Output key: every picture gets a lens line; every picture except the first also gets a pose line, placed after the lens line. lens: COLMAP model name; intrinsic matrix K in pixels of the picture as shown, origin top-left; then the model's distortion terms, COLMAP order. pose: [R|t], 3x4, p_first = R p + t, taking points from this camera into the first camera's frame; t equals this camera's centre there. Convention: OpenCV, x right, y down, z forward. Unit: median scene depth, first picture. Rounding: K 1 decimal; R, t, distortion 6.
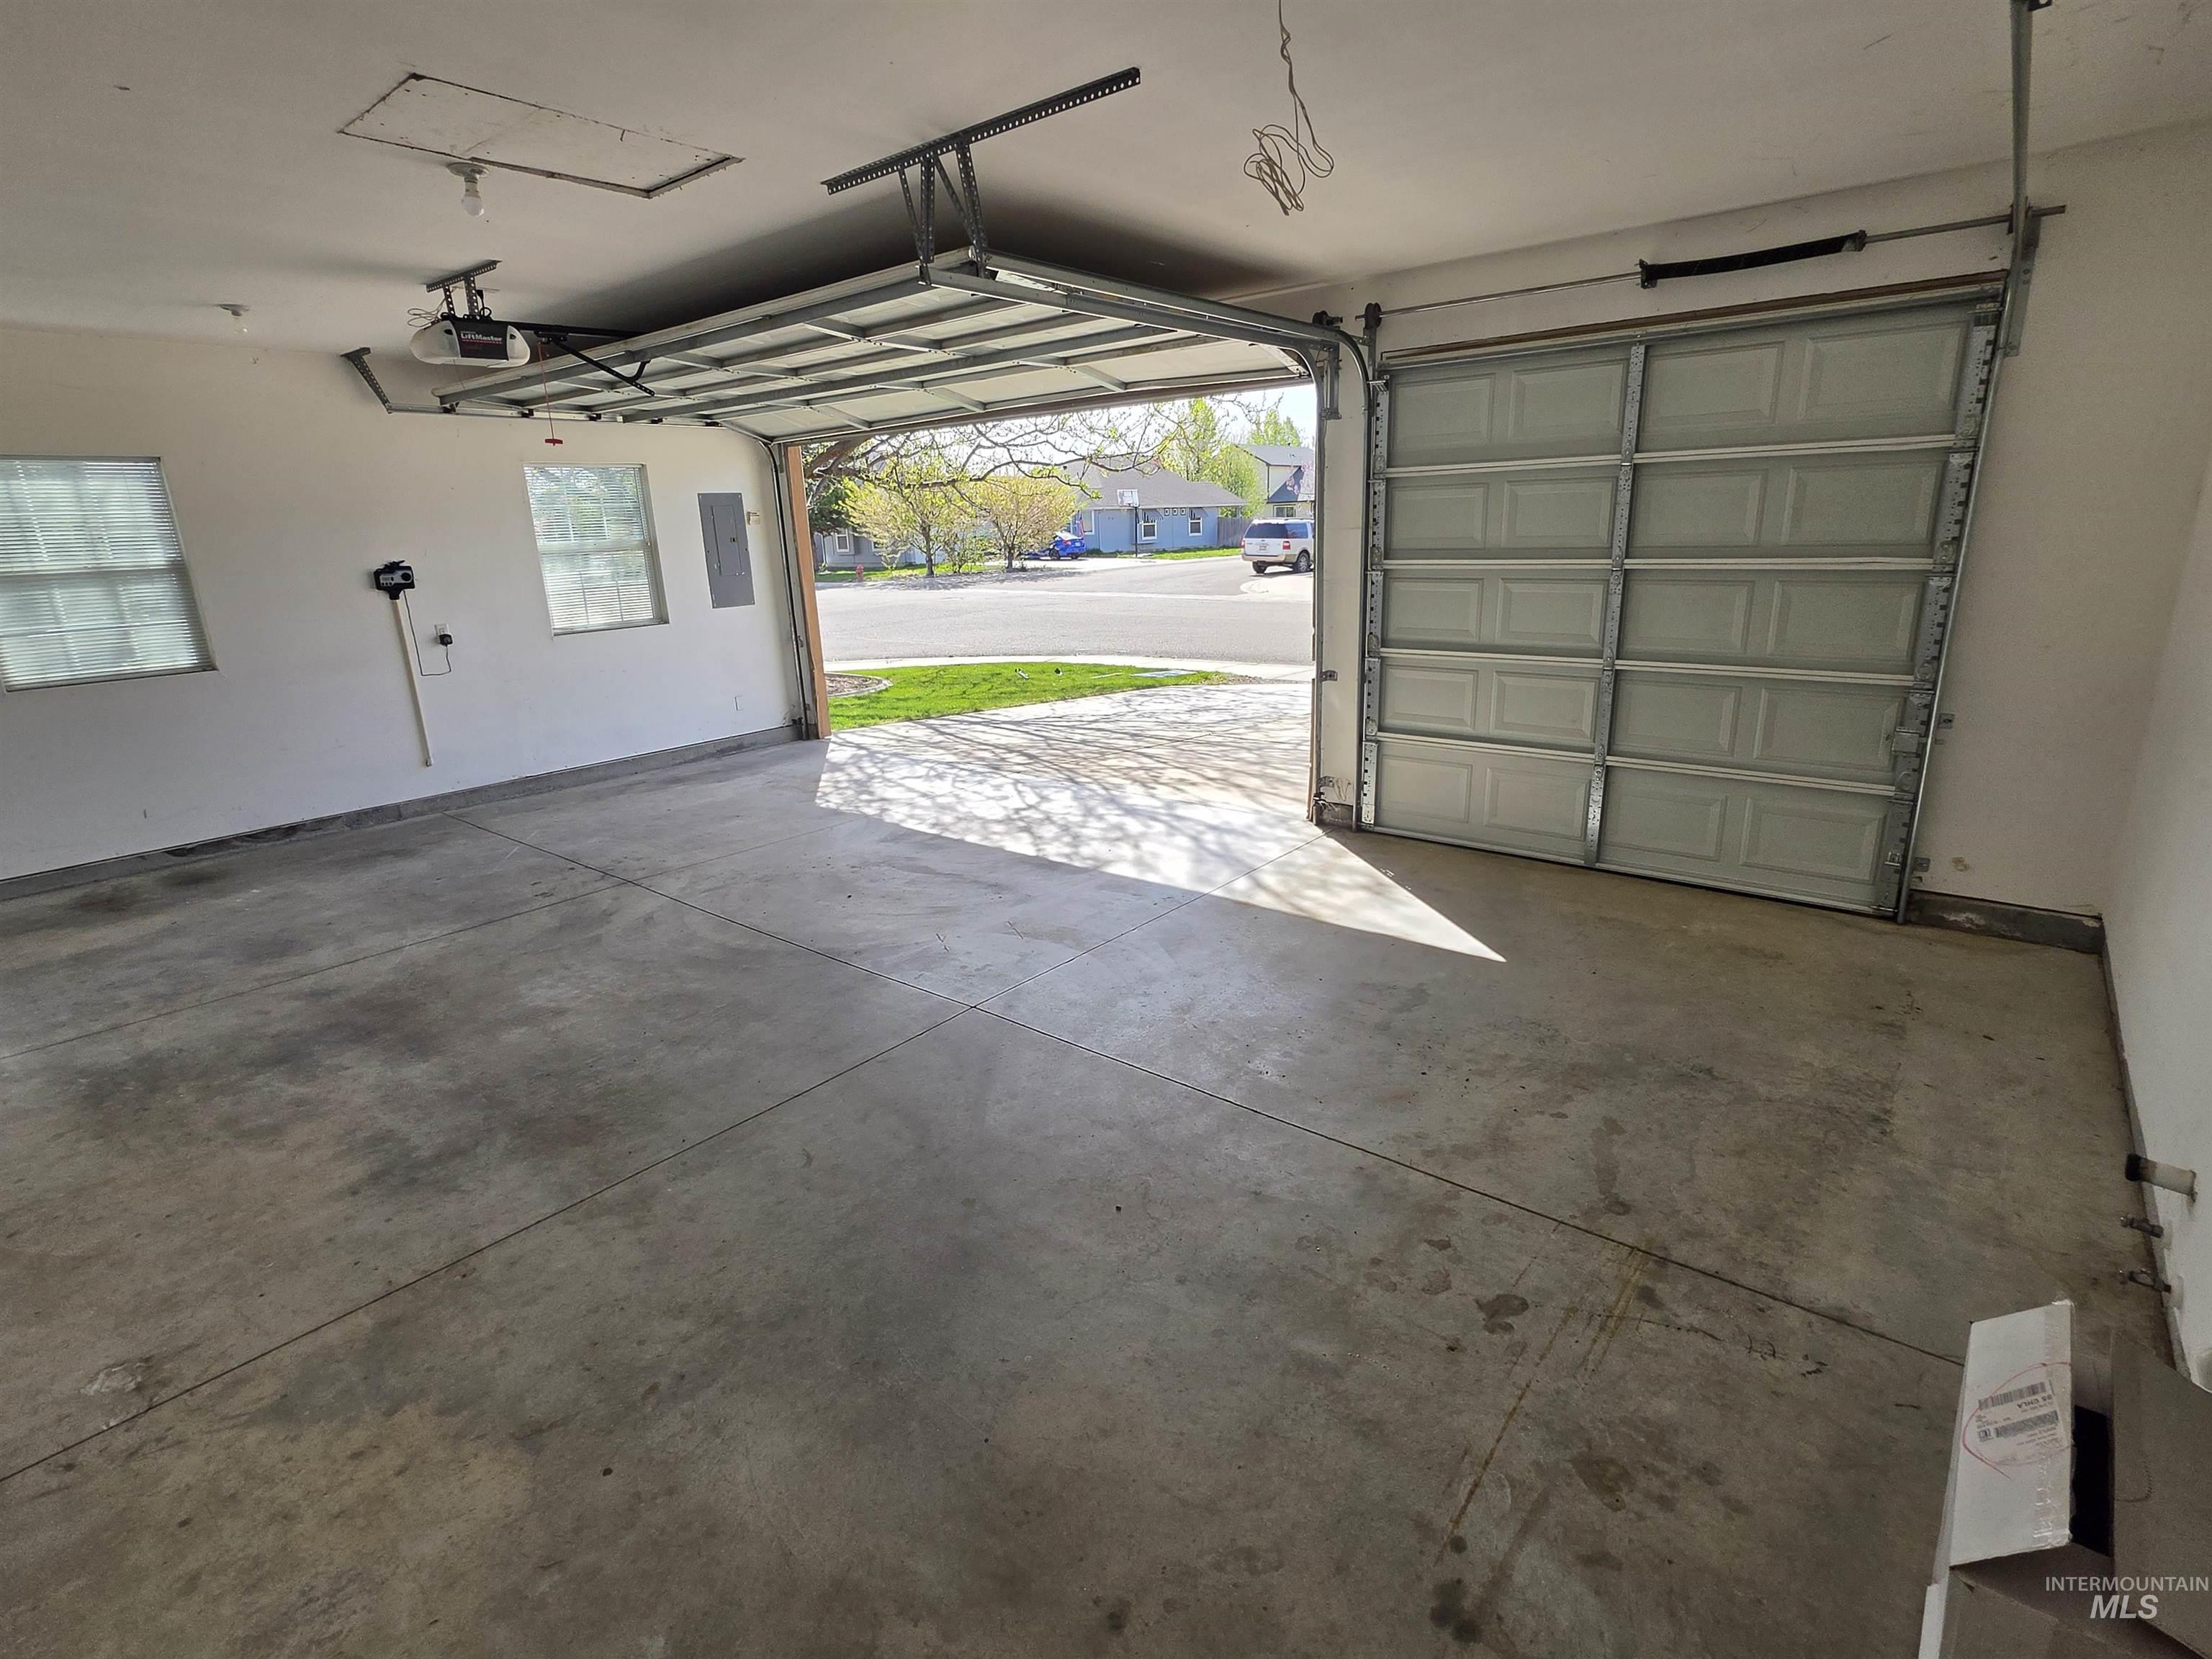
lens RADIAL K [[1105.5, 0, 1106.0], [0, 1105.5, 829.5], [0, 0, 1]] dist [0.000631, 0.000016]
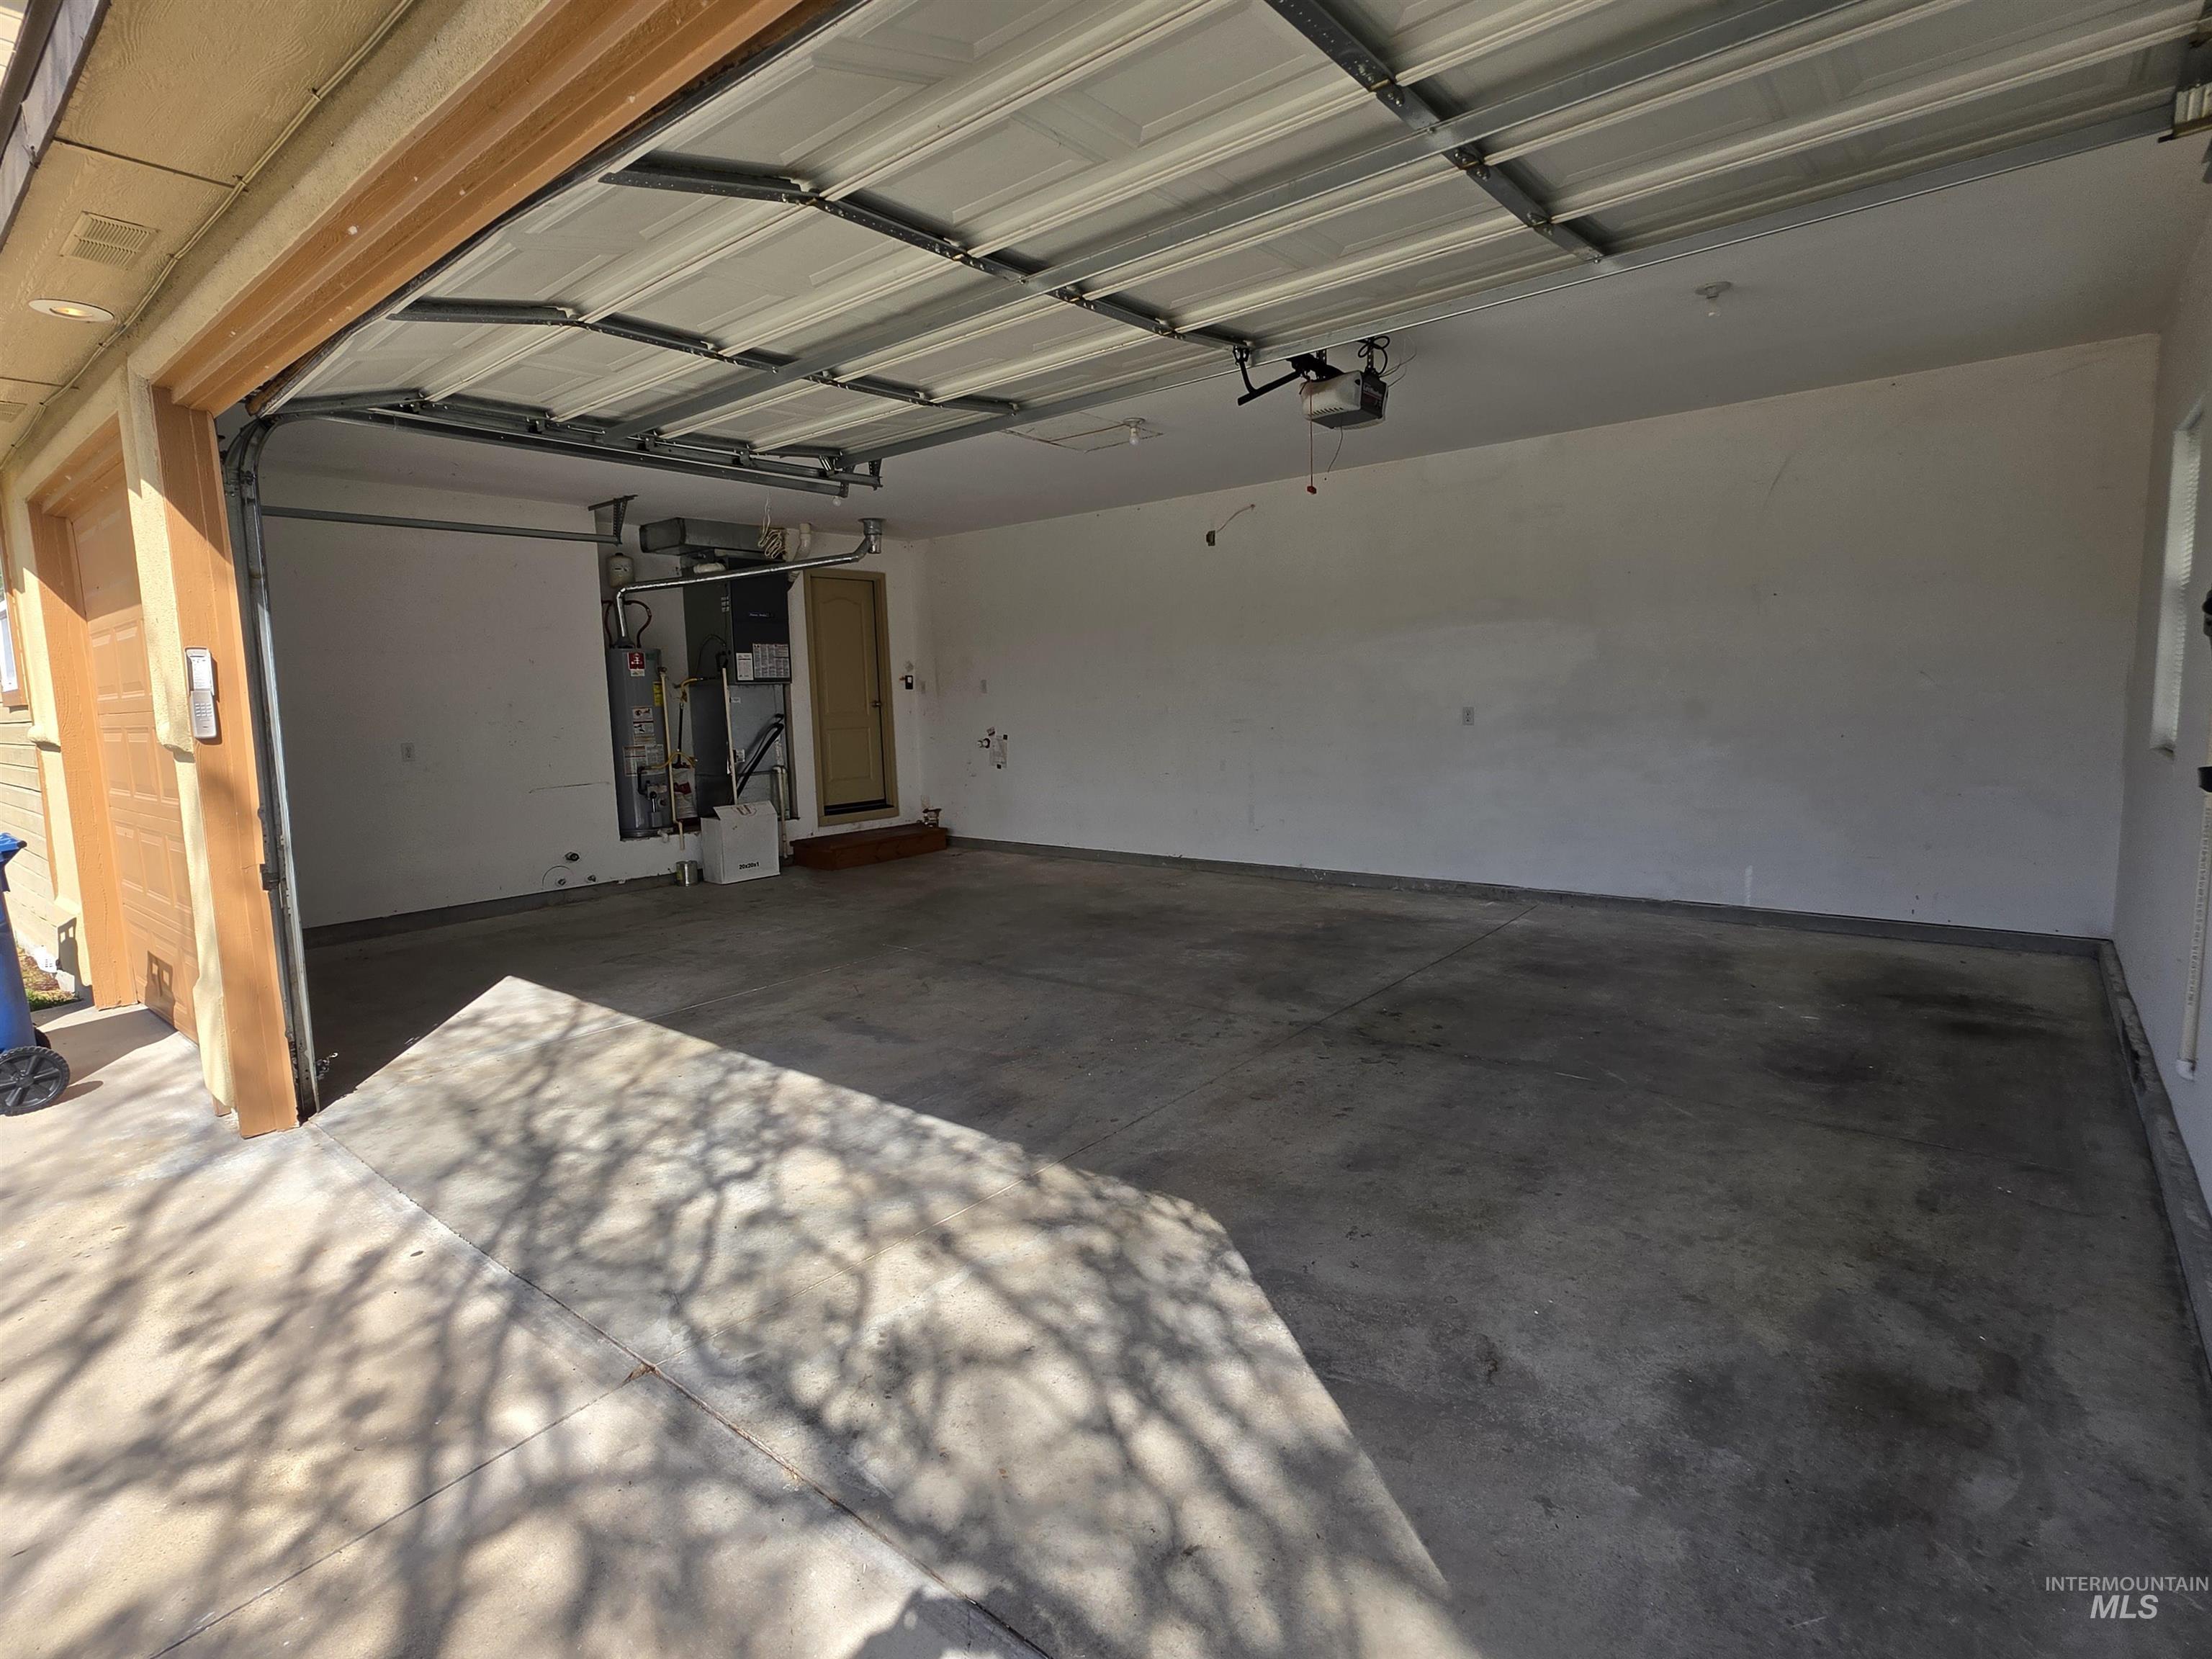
lens RADIAL K [[1084.4, 0, 1106.0], [0, 1084.4, 829.5], [0, 0, 1]] dist [0.000462, 0.000221]
pose [[-0.997885, 0.064389, 0.008894, -0.263415], [0.062615, 0.915498, 0.397420, -0.352711], [0.017448, 0.397136, -0.917594, 1.456028]]
